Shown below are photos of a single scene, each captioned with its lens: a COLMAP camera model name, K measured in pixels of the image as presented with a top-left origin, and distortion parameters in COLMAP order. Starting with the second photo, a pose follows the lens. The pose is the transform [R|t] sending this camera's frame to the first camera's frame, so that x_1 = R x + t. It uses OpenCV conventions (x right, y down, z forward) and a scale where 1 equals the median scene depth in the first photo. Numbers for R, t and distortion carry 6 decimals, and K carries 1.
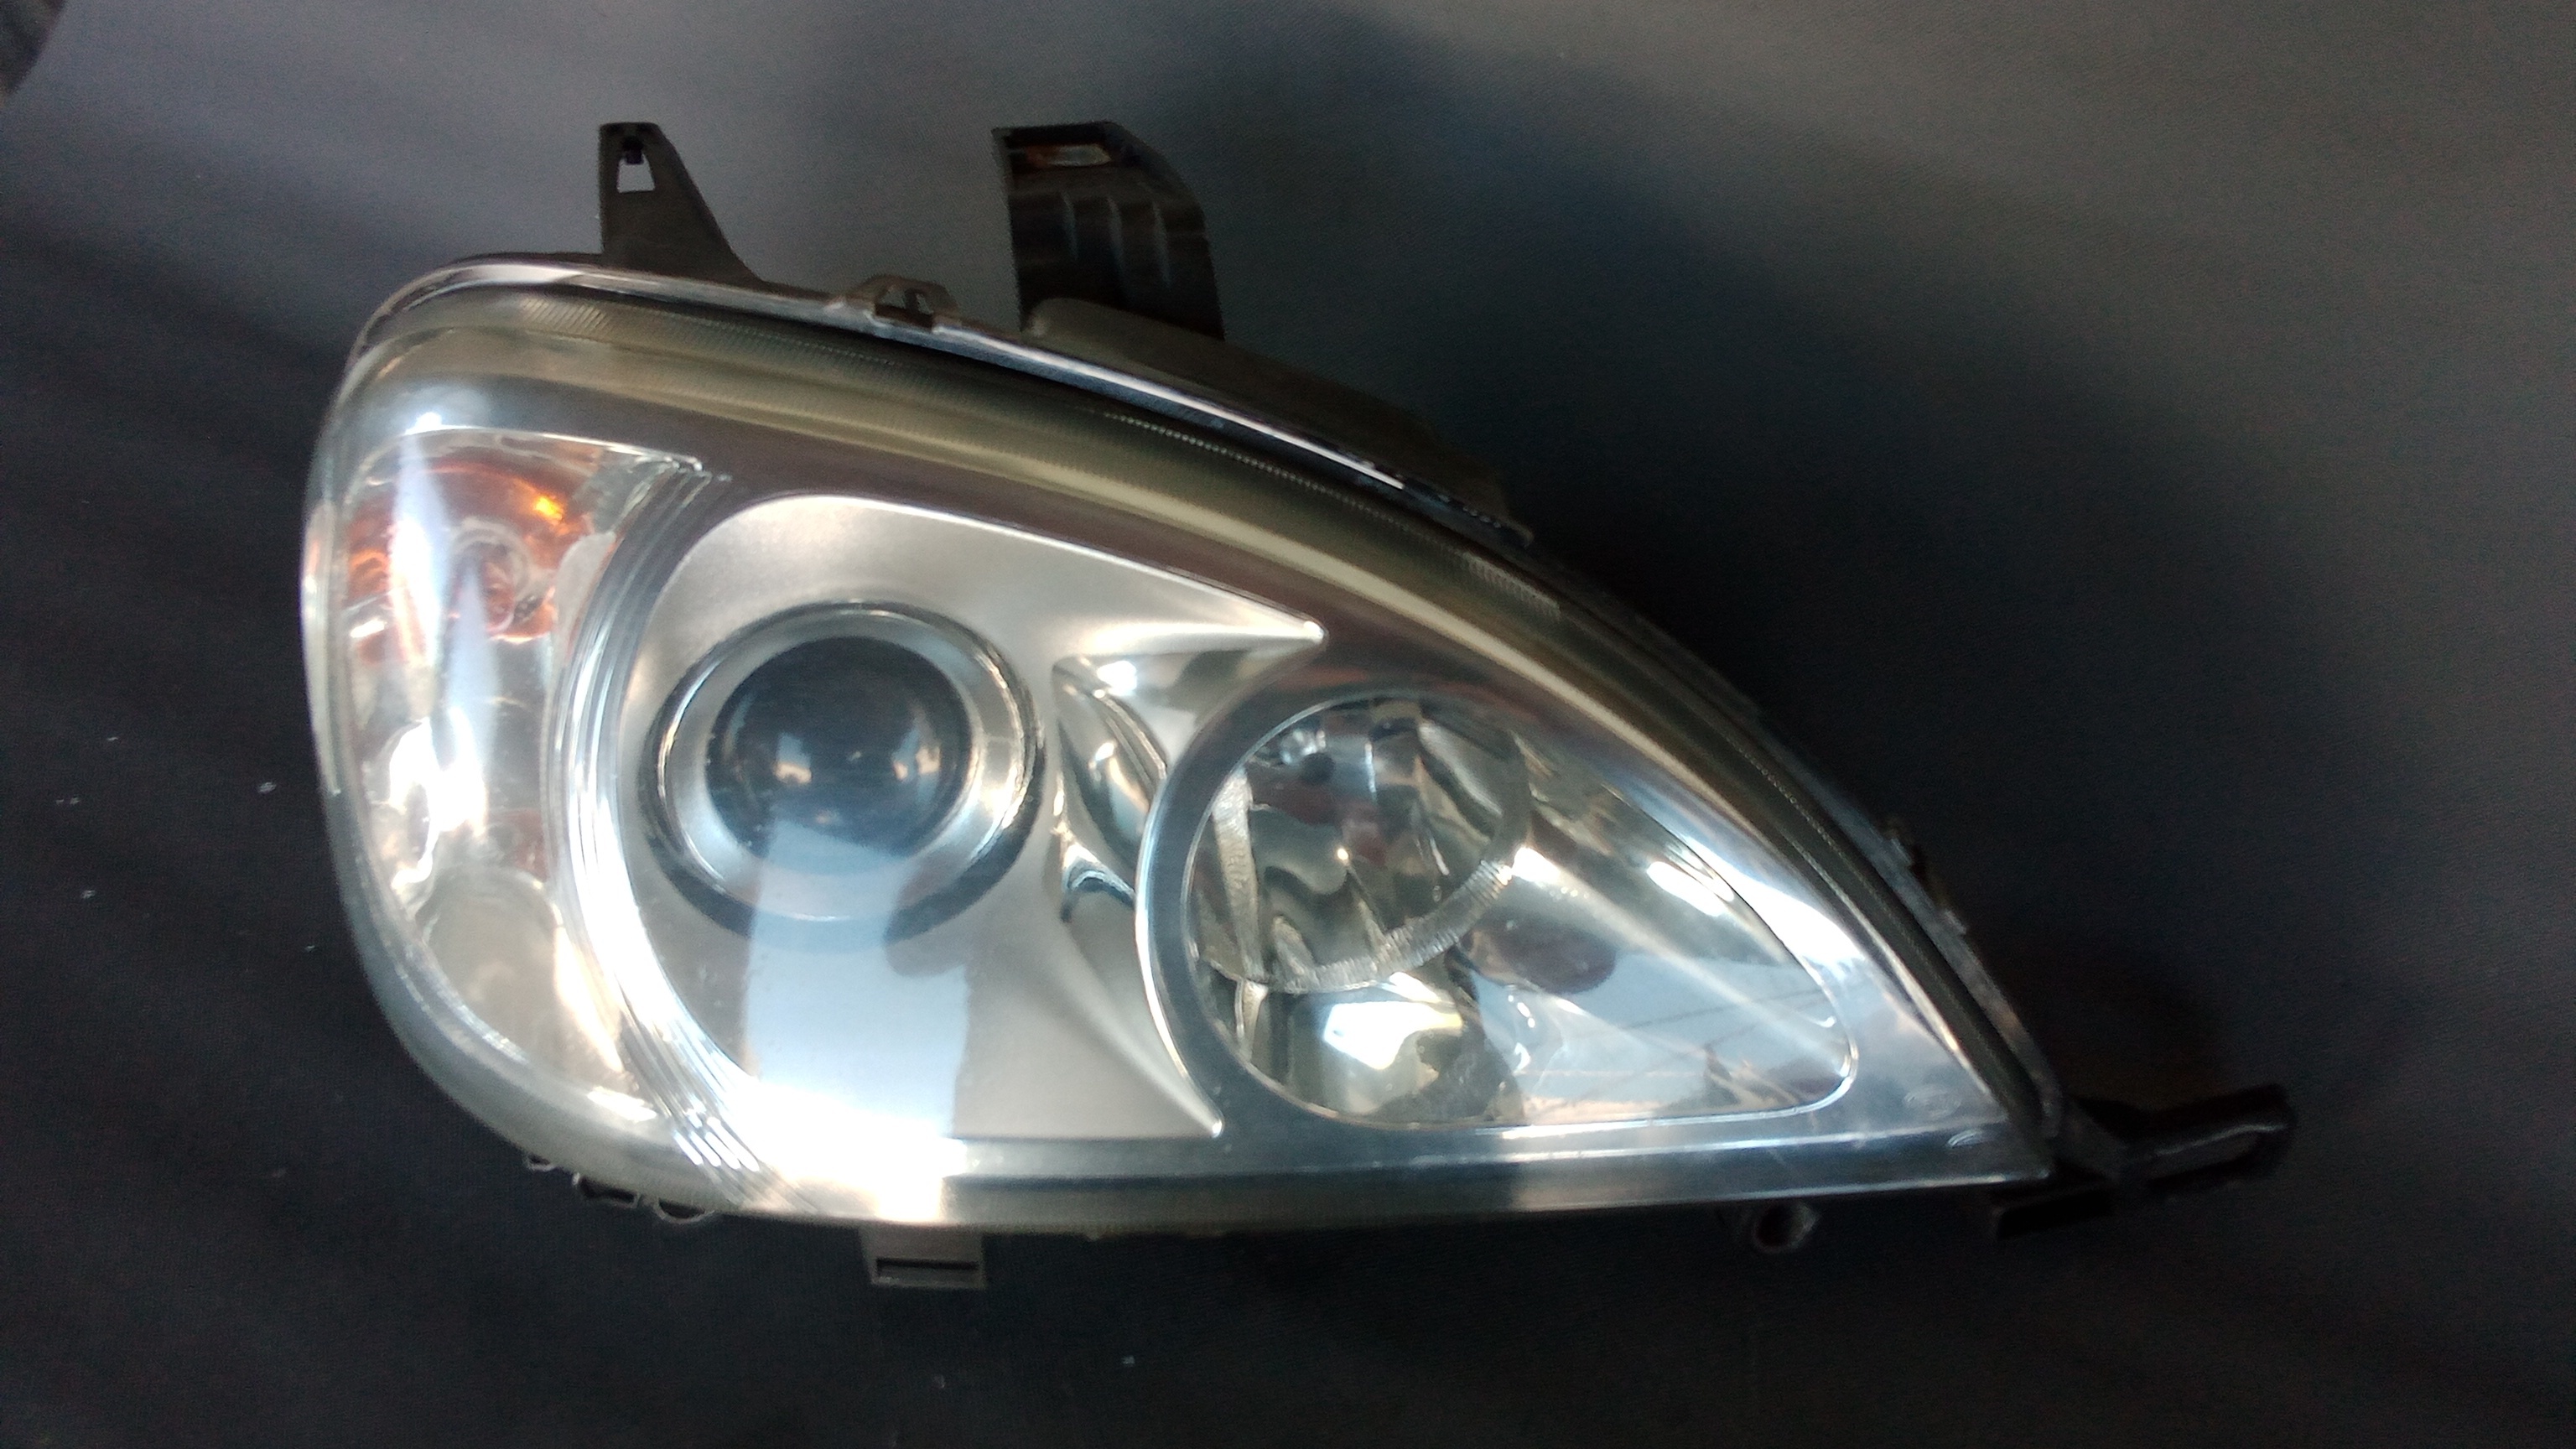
lens RADIAL K [[1974.6, 0, 1288.0], [0, 1974.6, 724.5], [0, 0, 1]] dist [-0.001314, -0.008499]
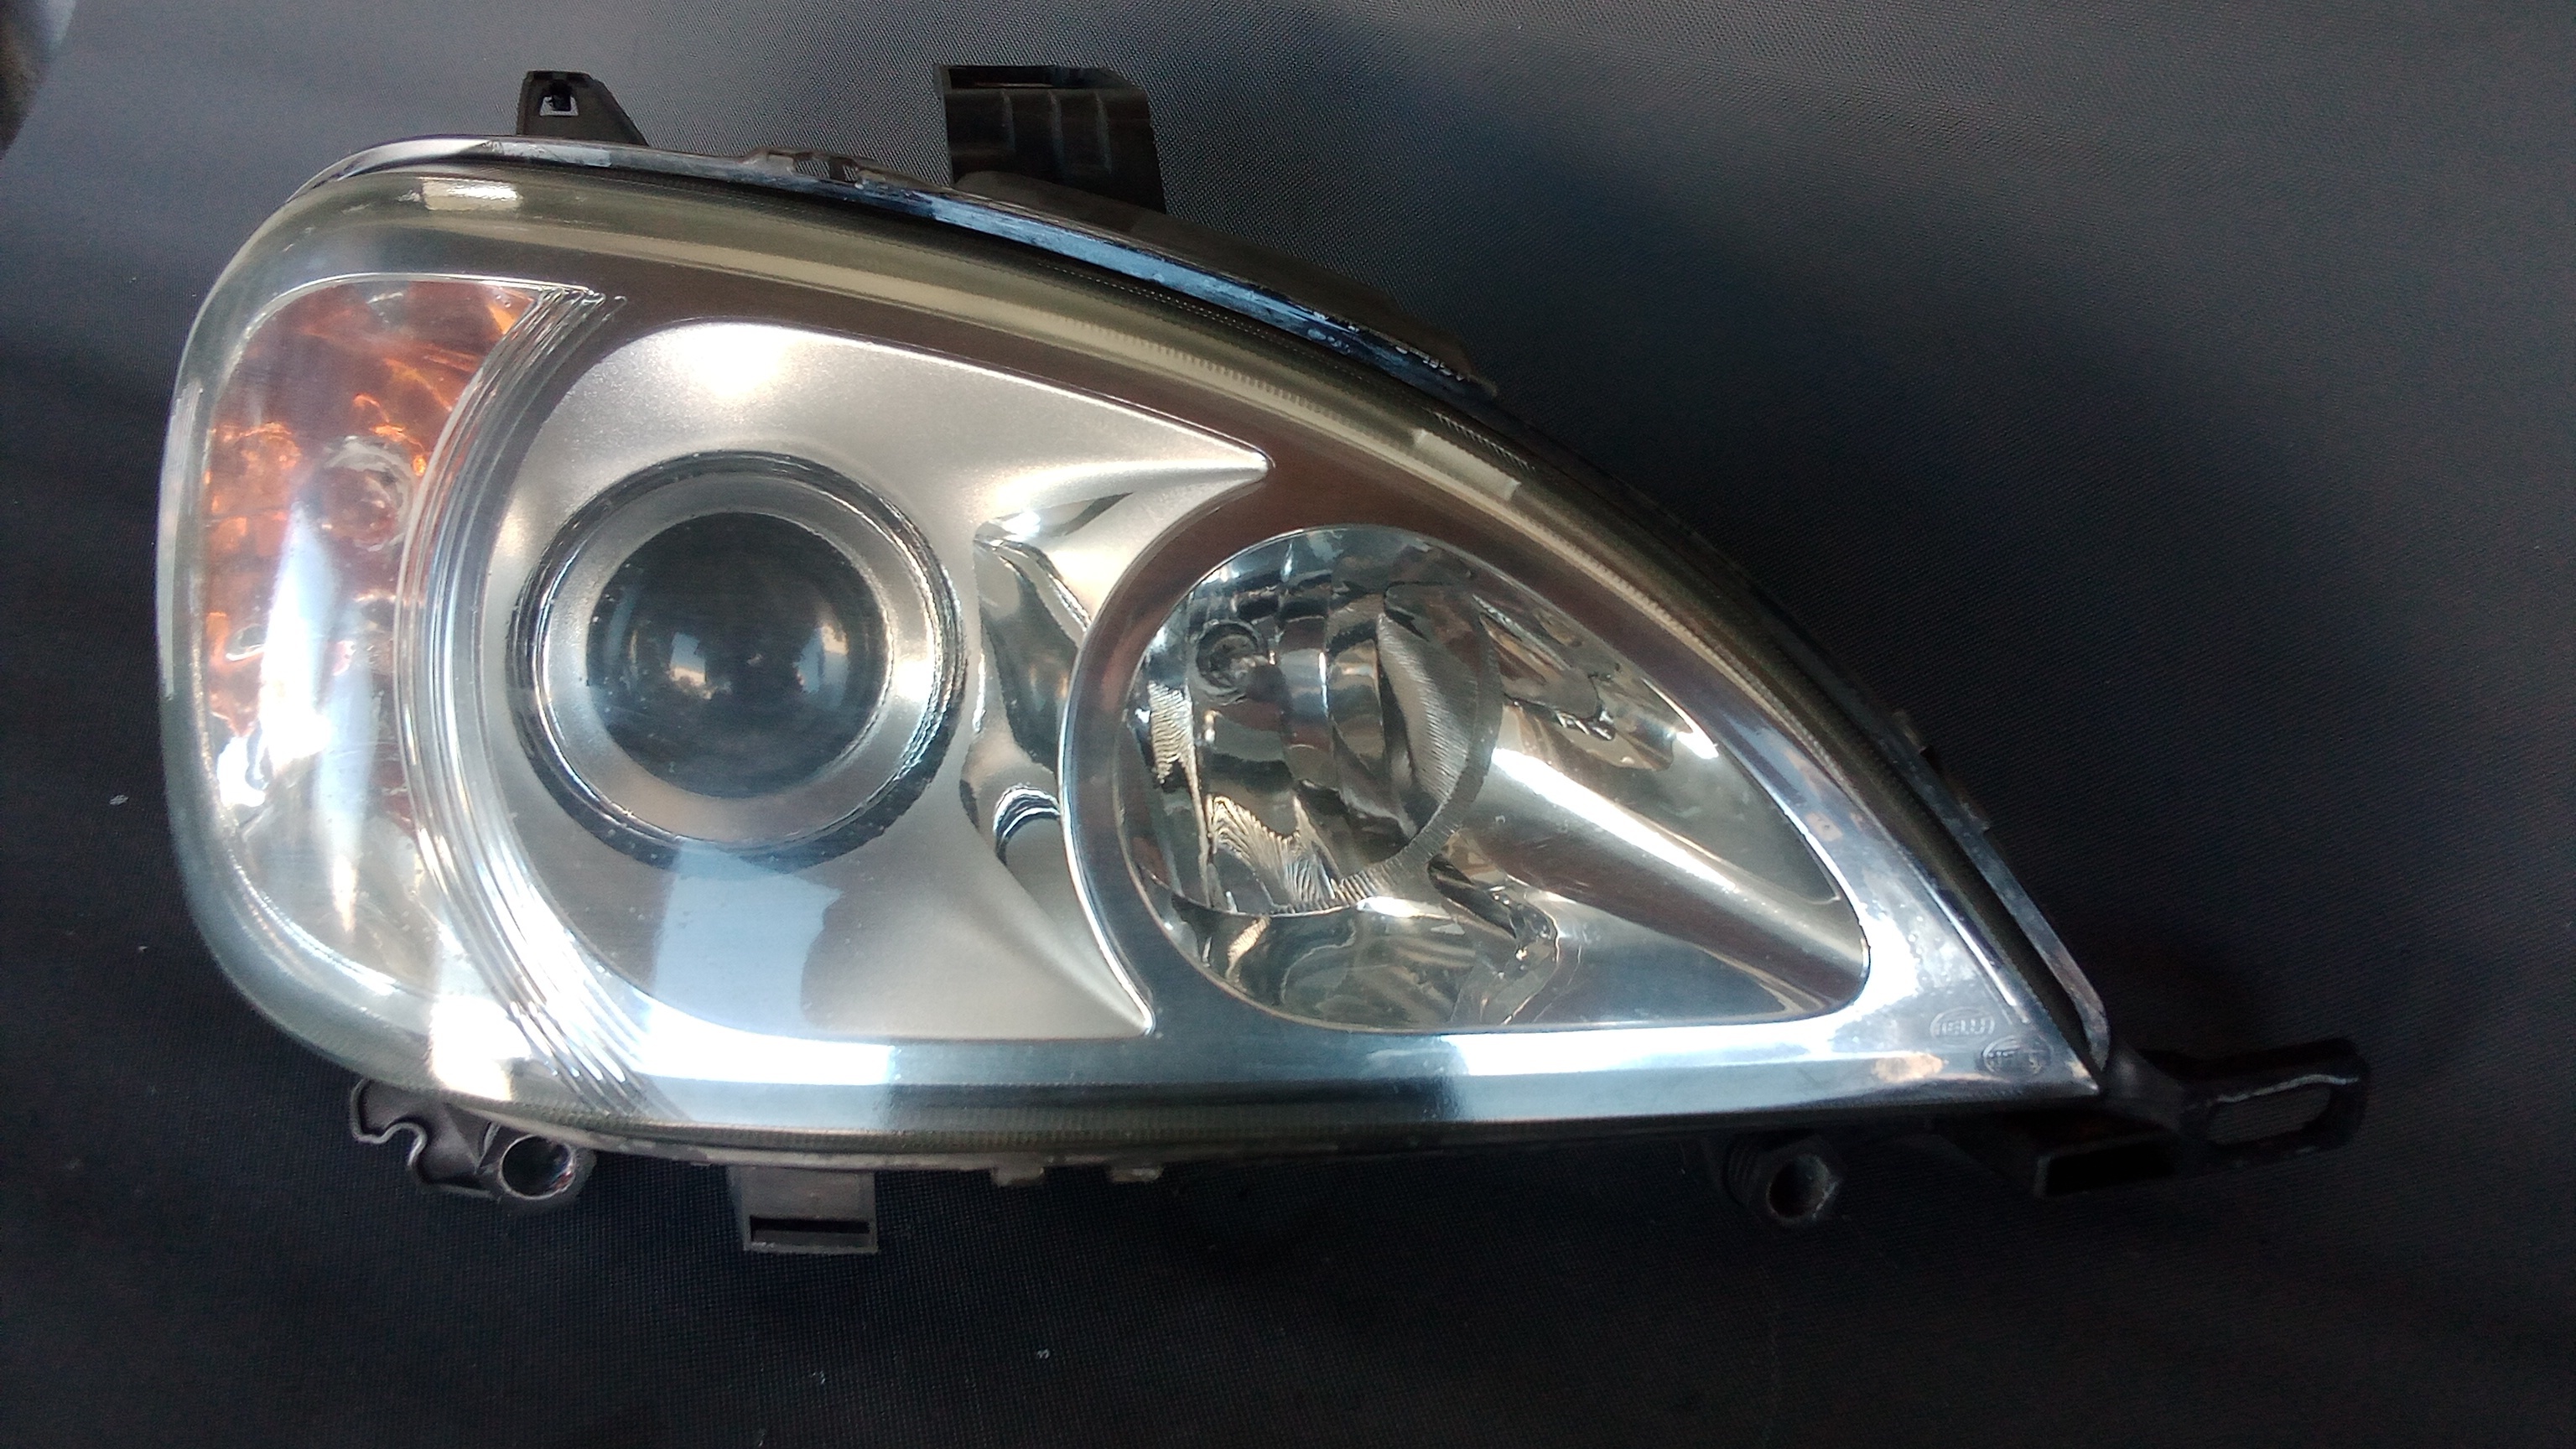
lens RADIAL K [[1974.6, 0, 1288.0], [0, 1974.6, 724.5], [0, 0, 1]] dist [-0.001314, -0.008499]
pose [[0.999869, 0.003414, 0.015817, 0.010986], [-0.000583, 0.984456, -0.175629, 0.209381], [-0.016170, 0.175597, 0.984329, 0.112617]]
